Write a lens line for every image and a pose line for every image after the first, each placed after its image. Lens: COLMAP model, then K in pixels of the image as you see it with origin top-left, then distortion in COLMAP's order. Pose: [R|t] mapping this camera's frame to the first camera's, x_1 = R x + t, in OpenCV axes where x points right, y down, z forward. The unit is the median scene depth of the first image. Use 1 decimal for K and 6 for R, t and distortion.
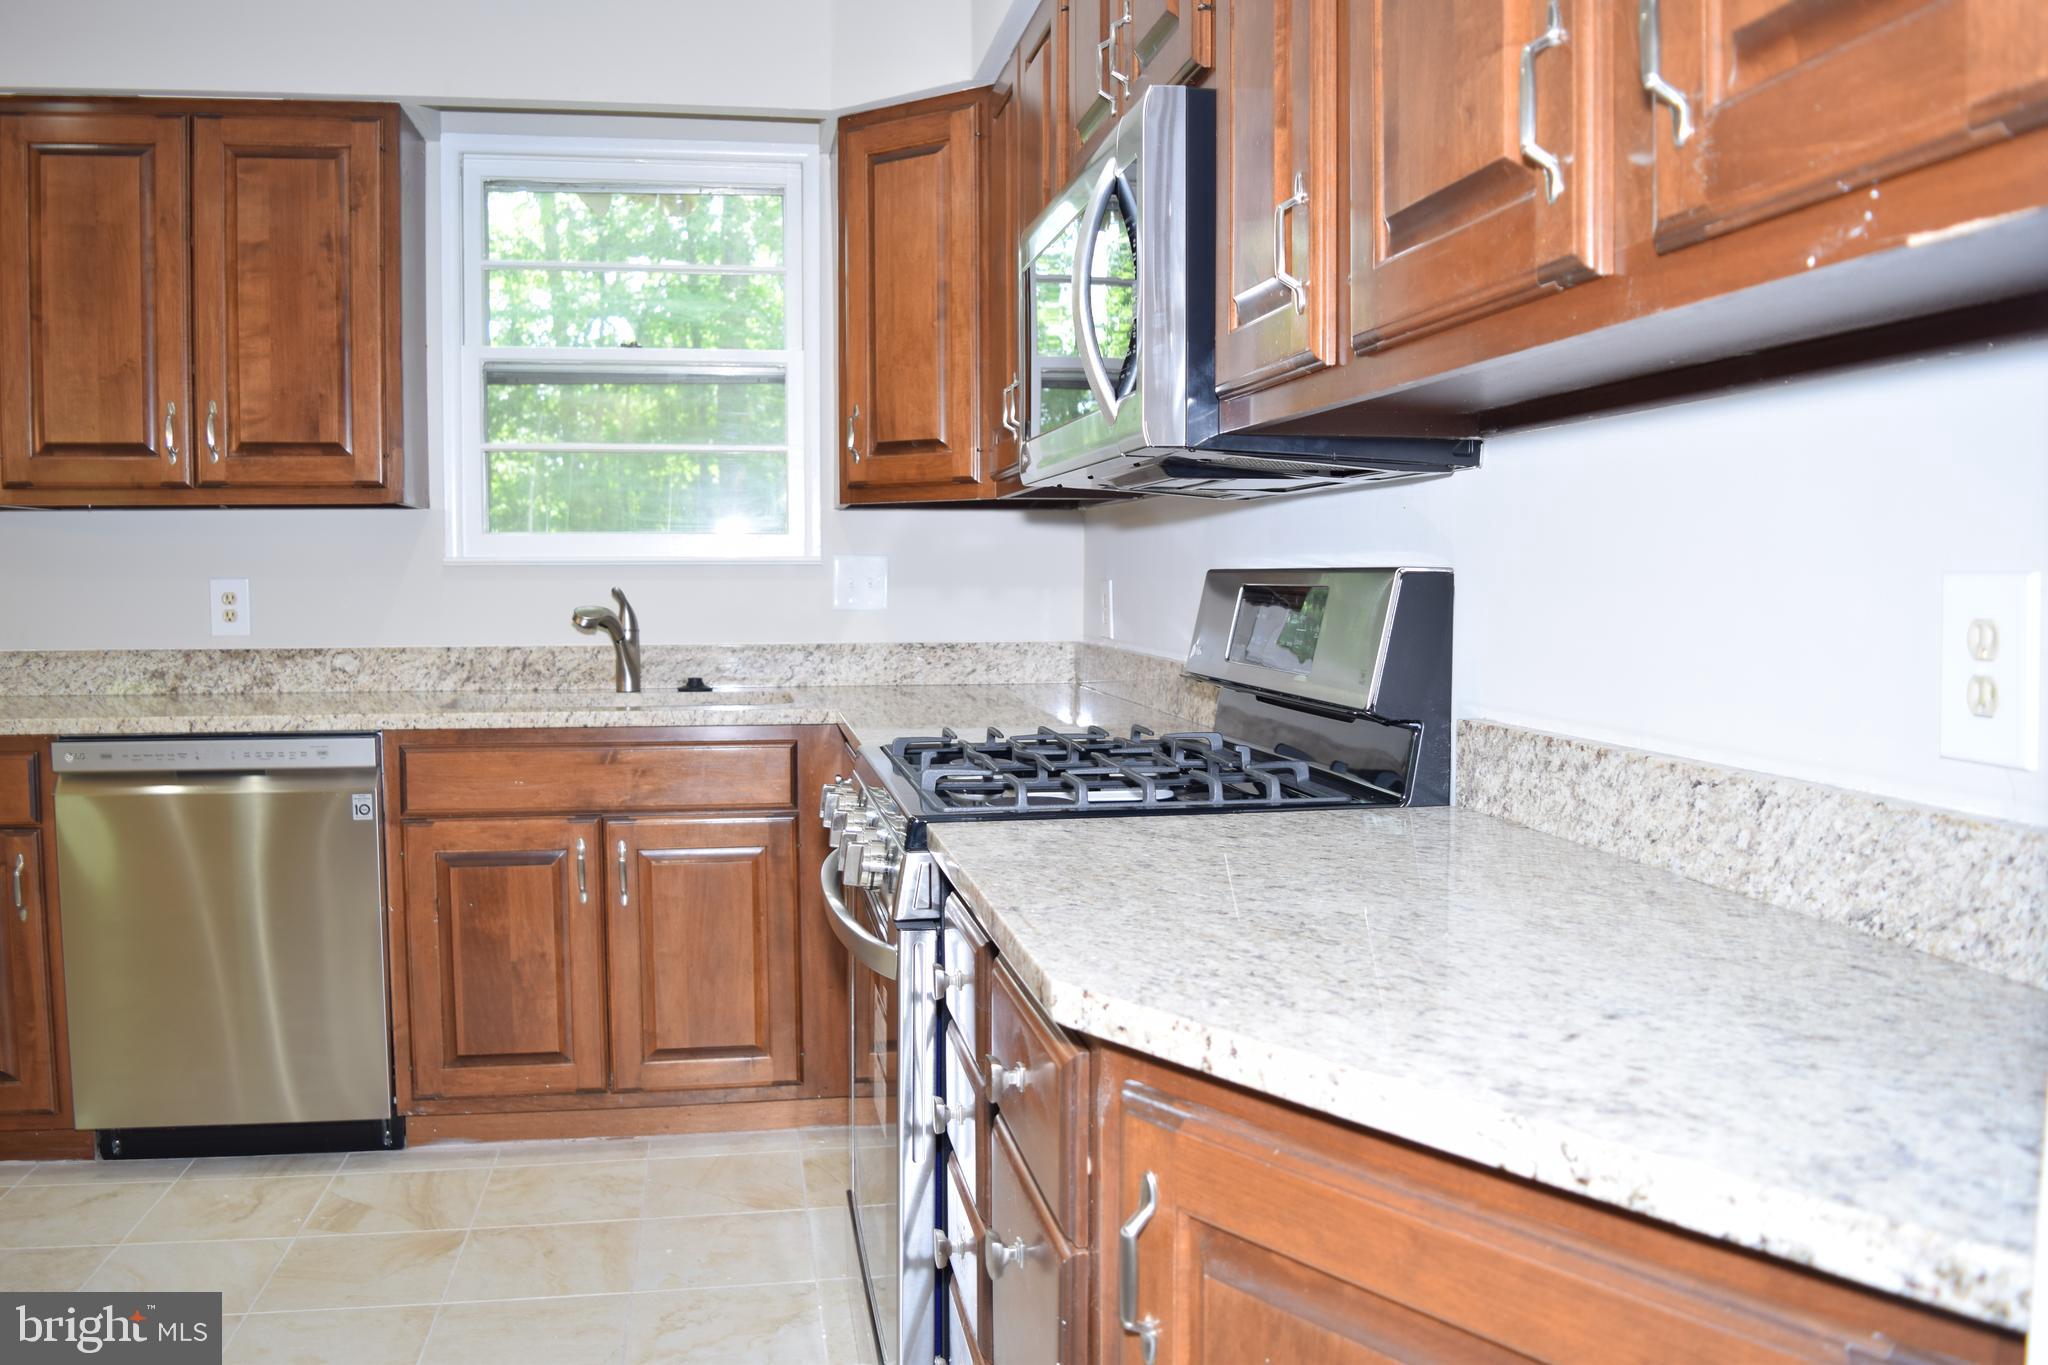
lens RADIAL K [[1607.9, 0, 1024.0], [0, 1607.9, 682.5], [0, 0, 1]] dist [-0.095252, 0.020074]
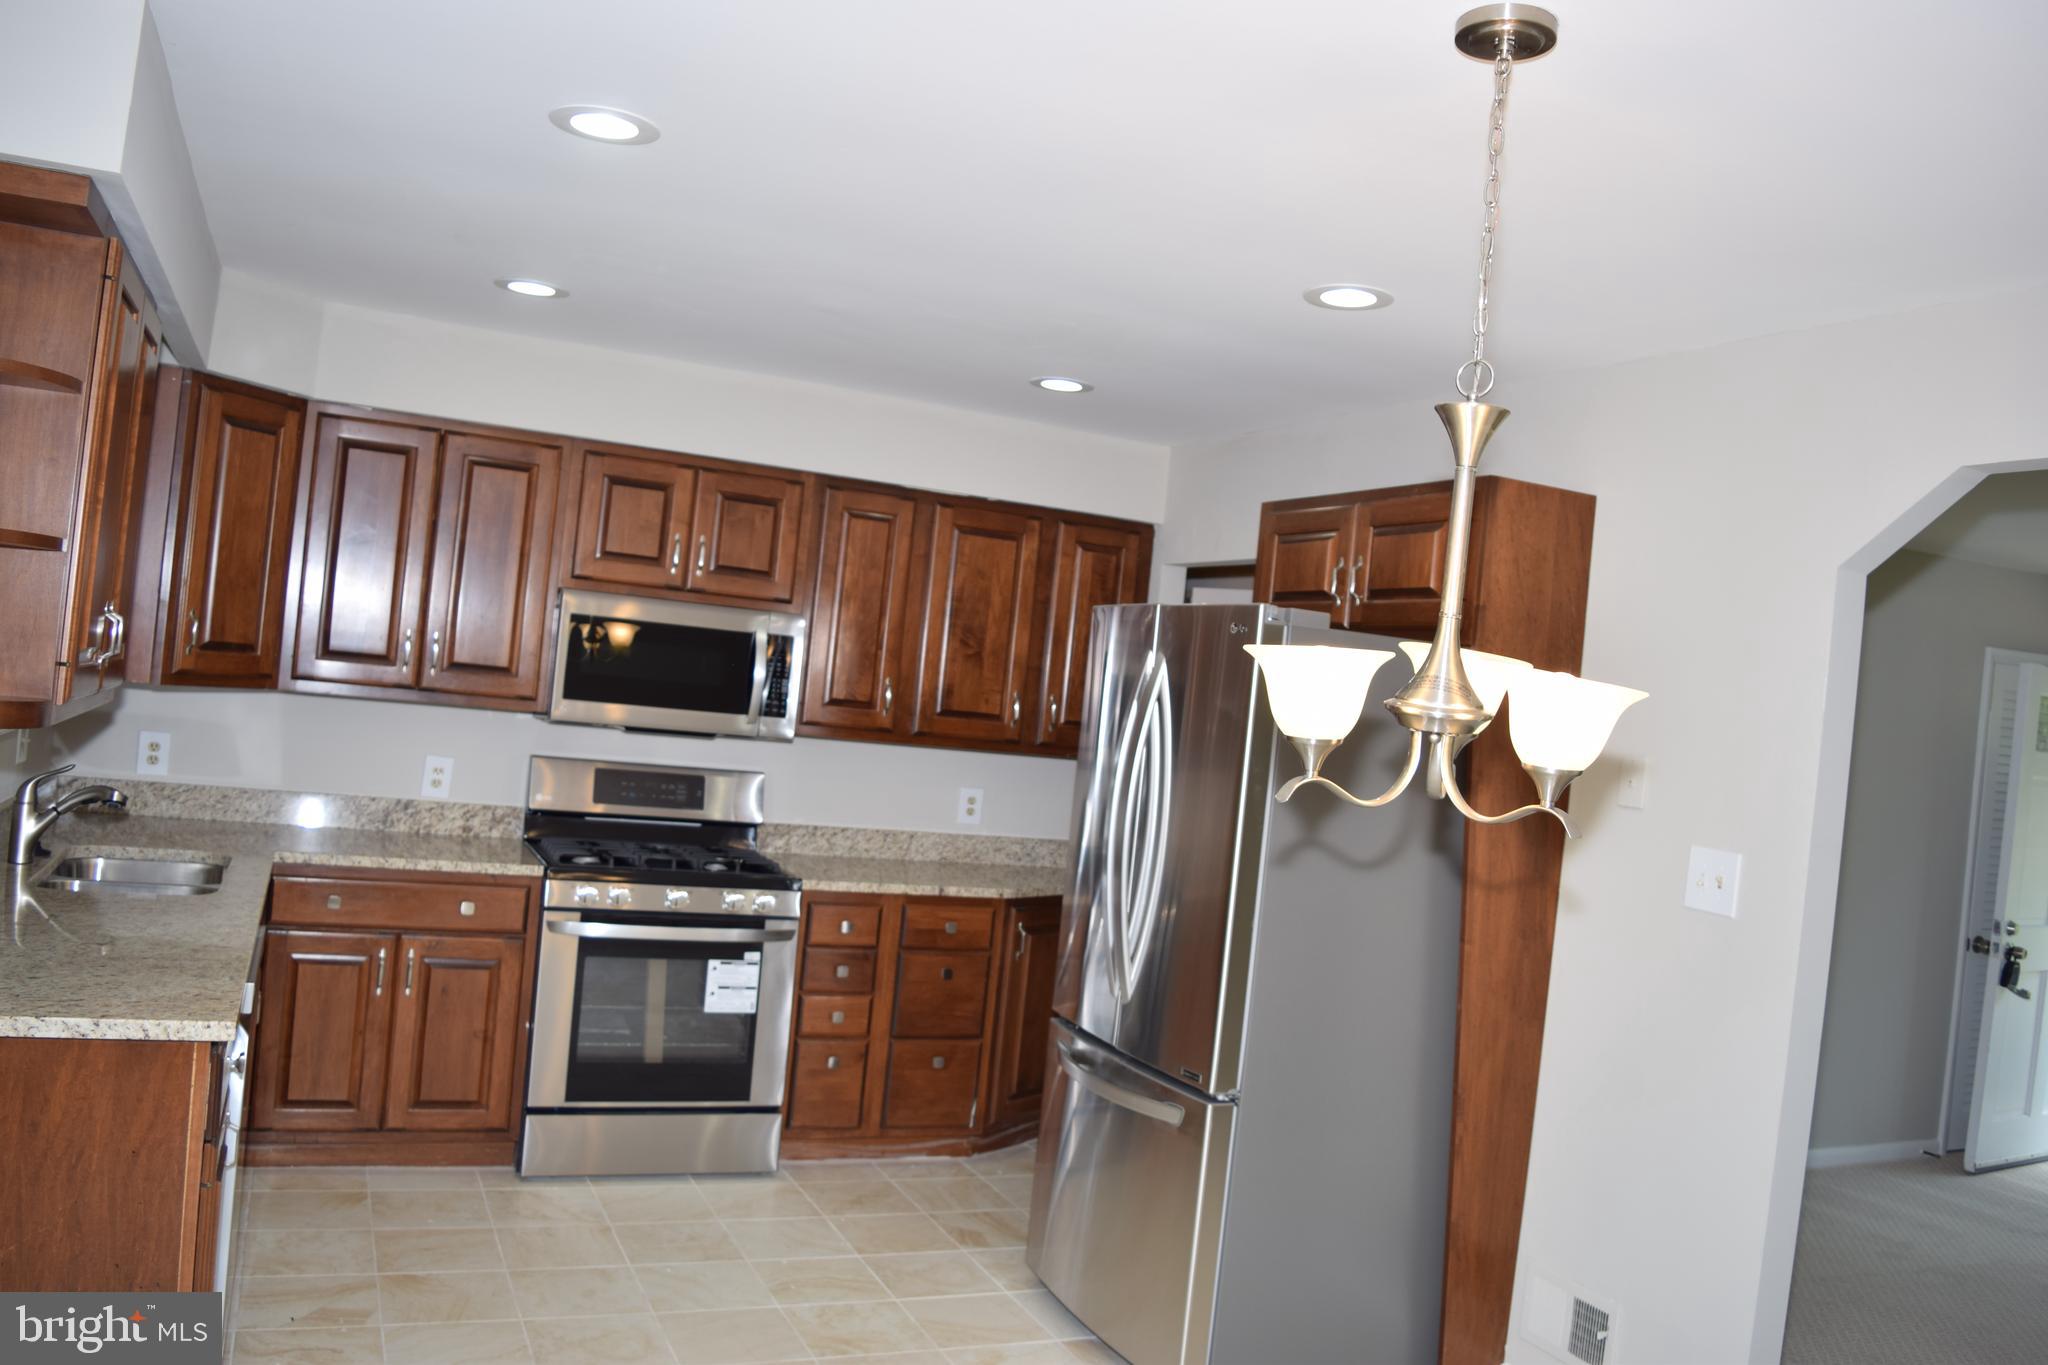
lens RADIAL K [[1600.6, 0, 1024.0], [0, 1600.6, 682.5], [0, 0, 1]] dist [-0.095336, 0.018541]
pose [[-0.235393, -0.017986, 0.971734, -1.395123], [-0.034607, 0.999350, 0.010114, -0.145891], [-0.971284, -0.031248, -0.235863, 0.635436]]
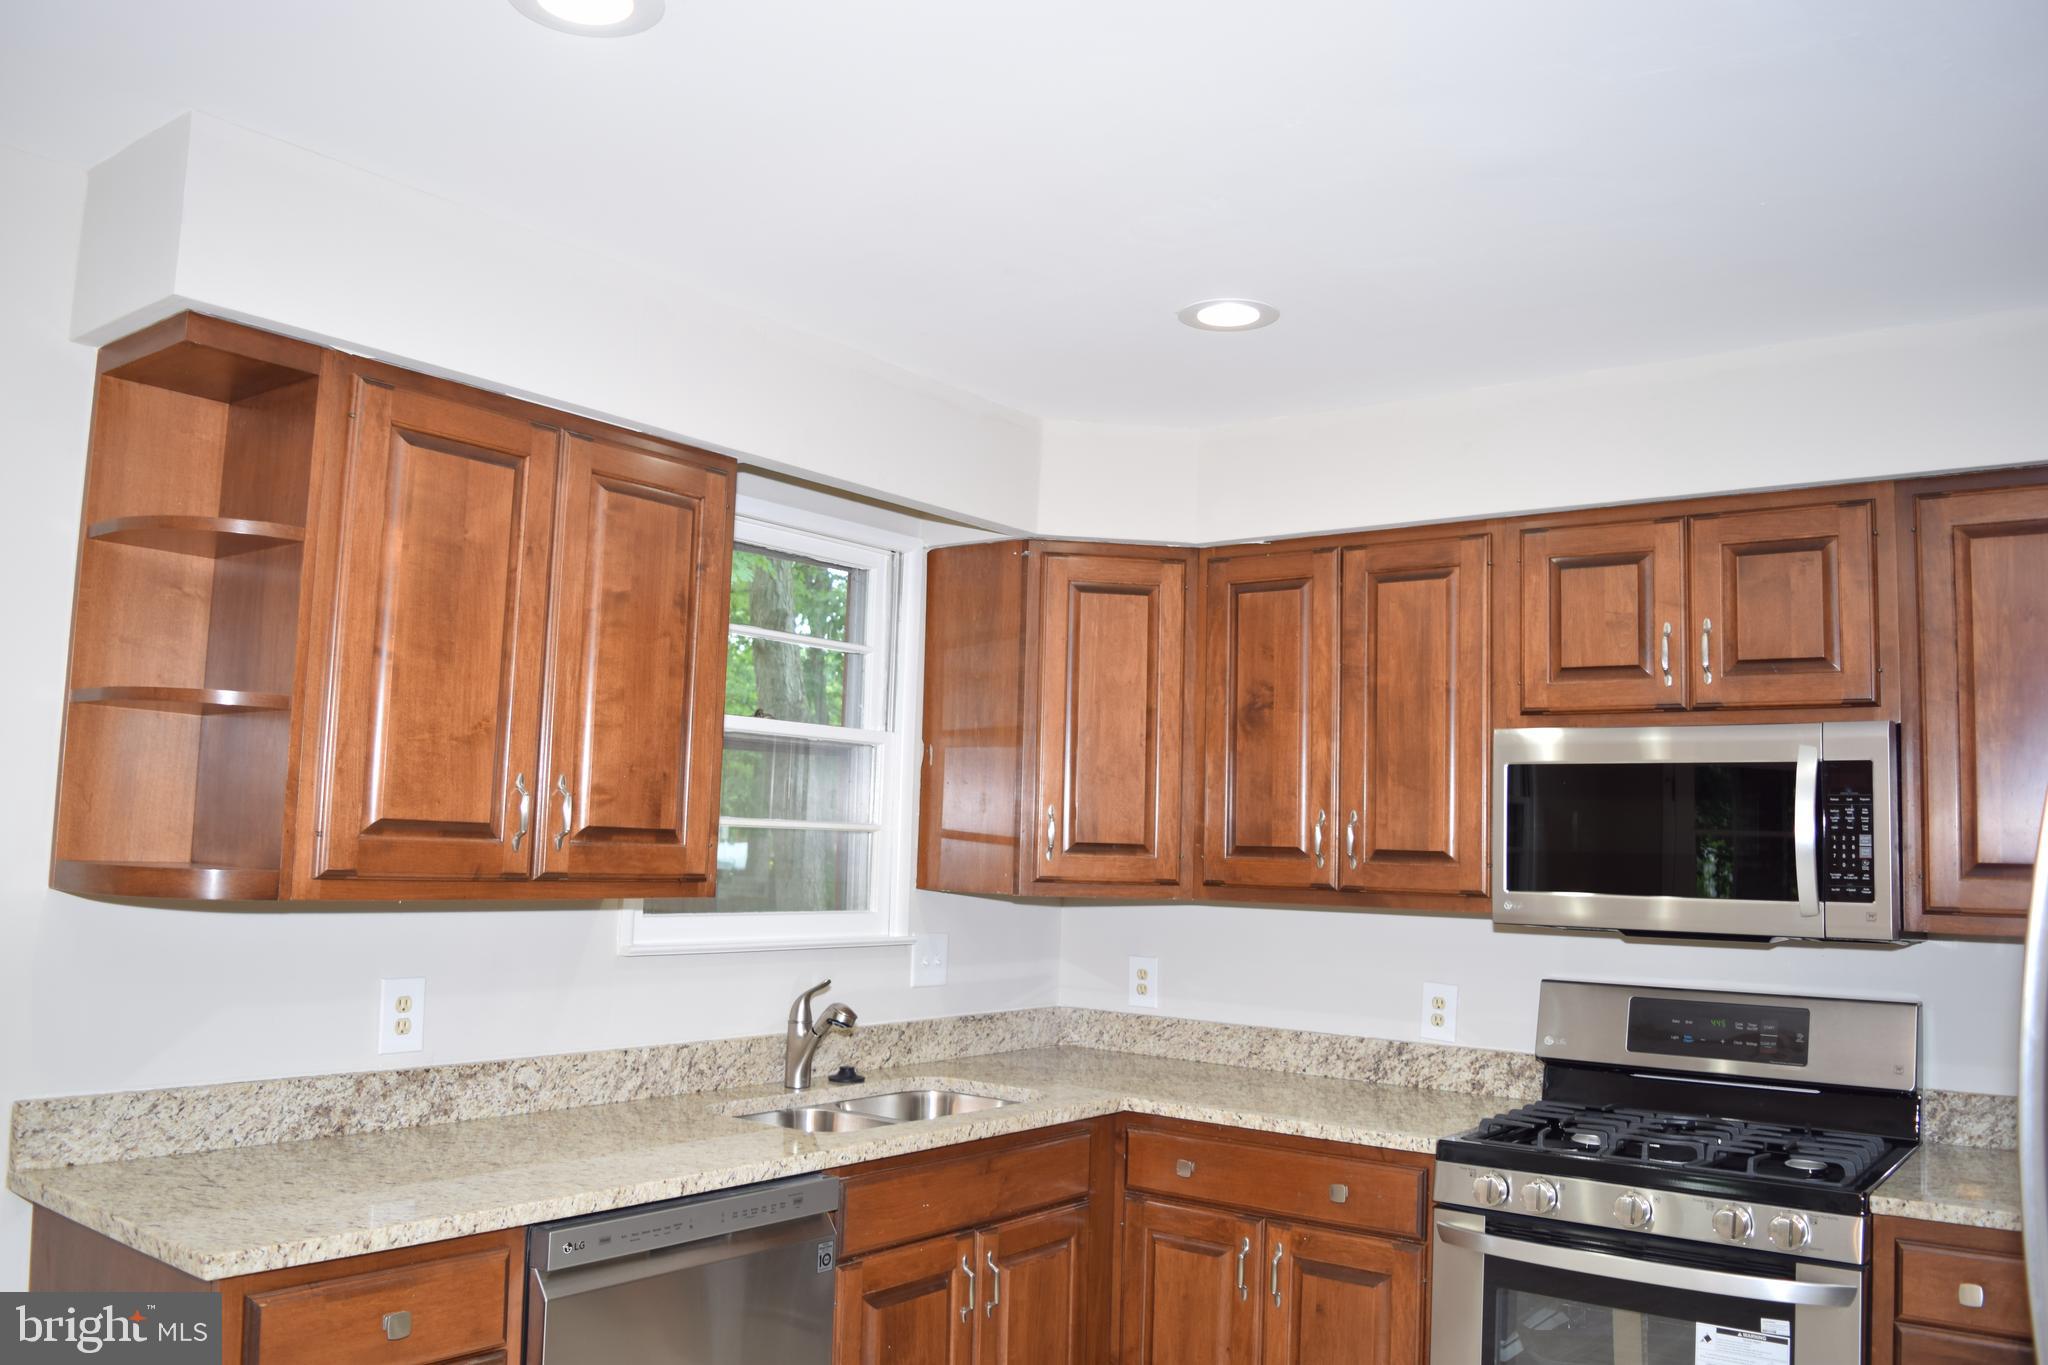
lens RADIAL K [[1607.9, 0, 1024.0], [0, 1607.9, 682.5], [0, 0, 1]] dist [-0.095252, 0.020074]
pose [[0.739779, 0.090030, 0.666800, -0.824444], [0.014356, 0.988670, -0.149416, -0.090737], [-0.672697, 0.120107, 0.730105, 0.202816]]
